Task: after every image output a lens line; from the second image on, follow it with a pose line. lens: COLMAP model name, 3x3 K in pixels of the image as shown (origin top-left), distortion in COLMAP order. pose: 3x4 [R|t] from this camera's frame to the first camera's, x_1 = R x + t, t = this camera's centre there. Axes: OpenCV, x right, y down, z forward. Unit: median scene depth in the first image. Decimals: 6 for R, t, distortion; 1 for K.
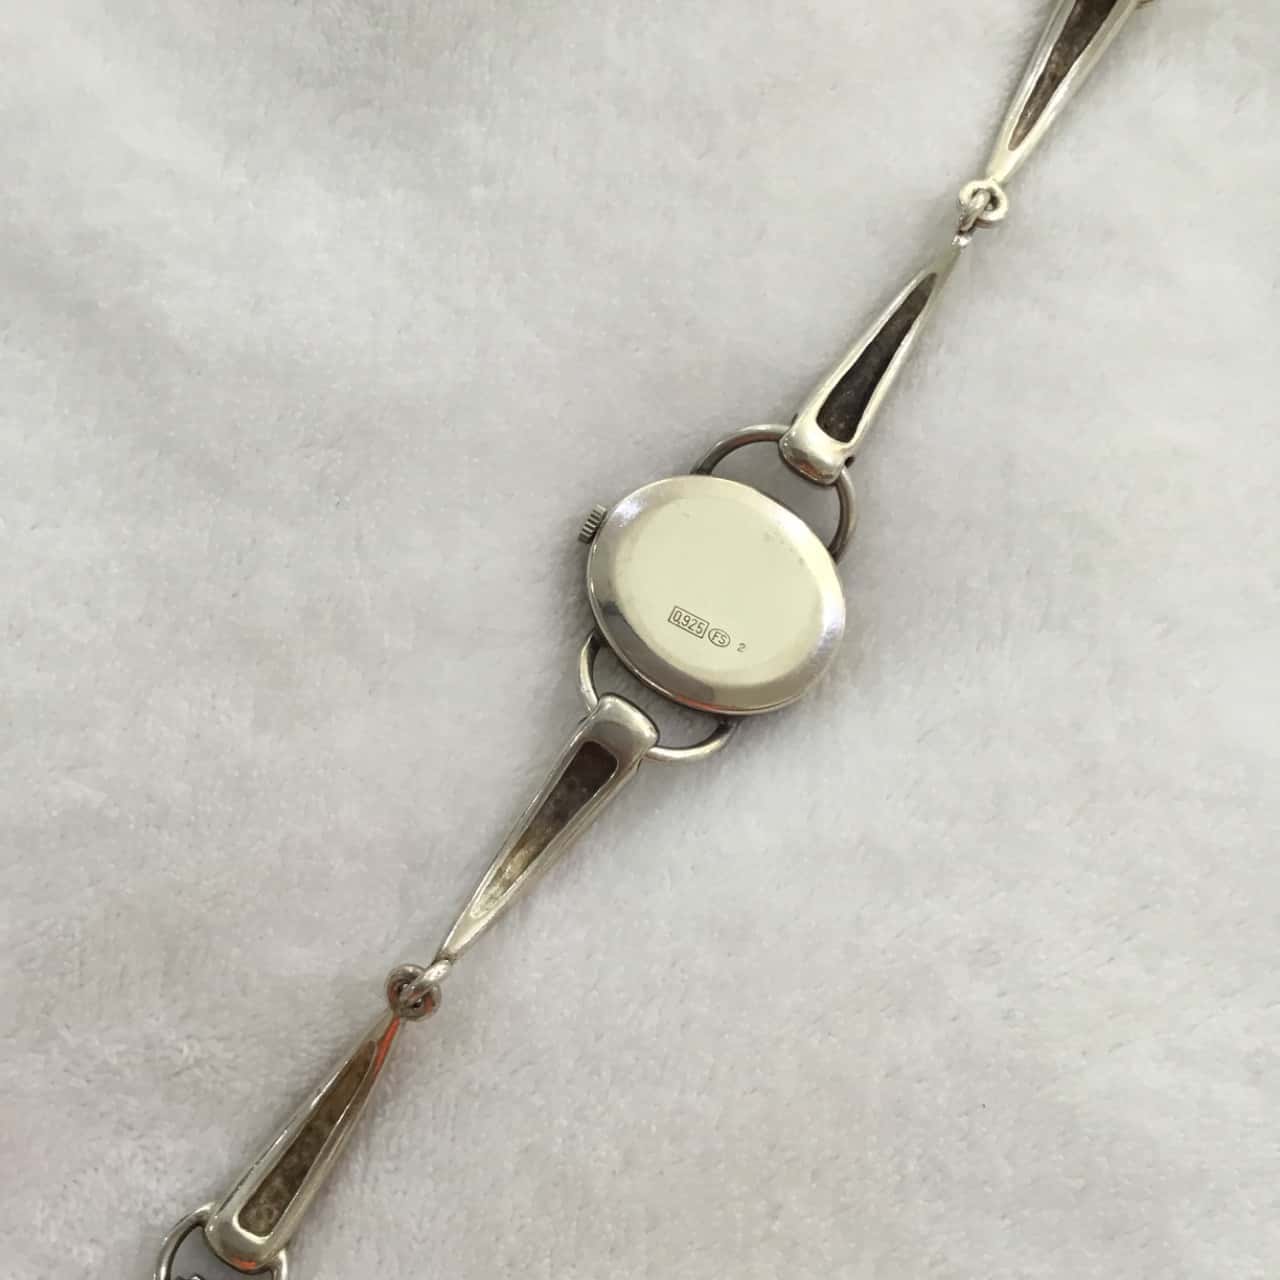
lens RADIAL K [[1585.0, 0, 639.2], [0, 1585.0, 691.1], [0, 0, 1]] dist [0.151478, -0.395924]
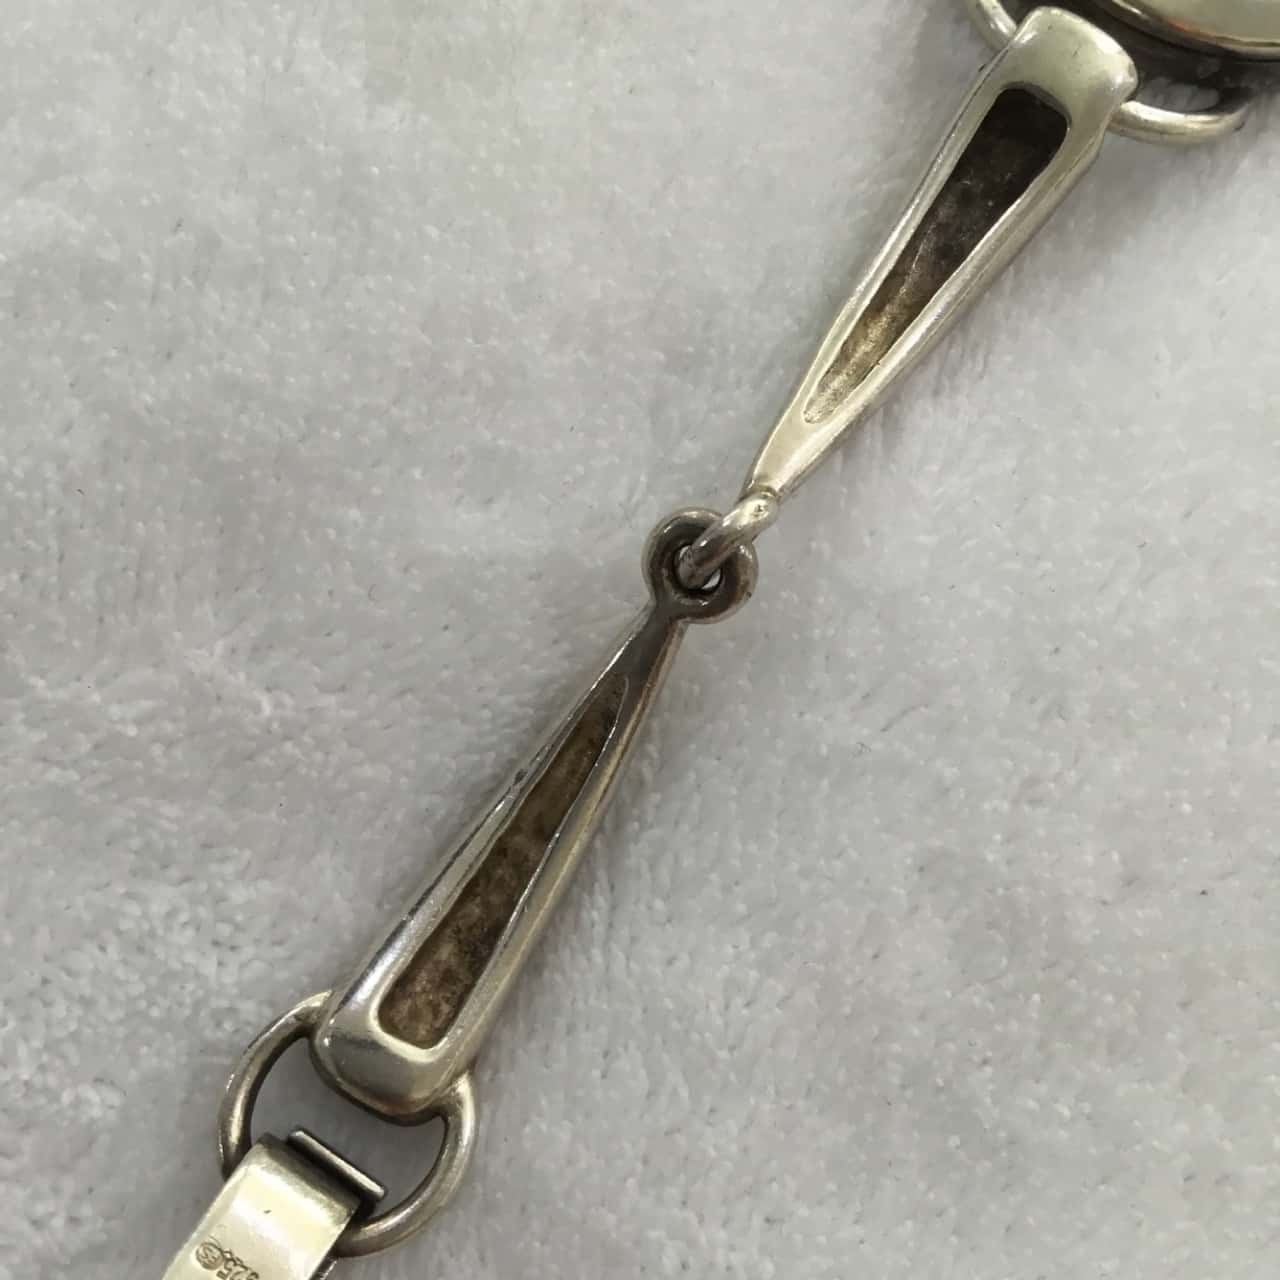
lens RADIAL K [[1585.0, 0, 639.2], [0, 1585.0, 691.1], [0, 0, 1]] dist [0.151478, -0.395924]
pose [[0.999389, -0.034878, 0.002249, -0.160087], [0.034903, 0.999314, -0.012368, 0.228988], [-0.001816, 0.012439, 0.999921, 0.471675]]
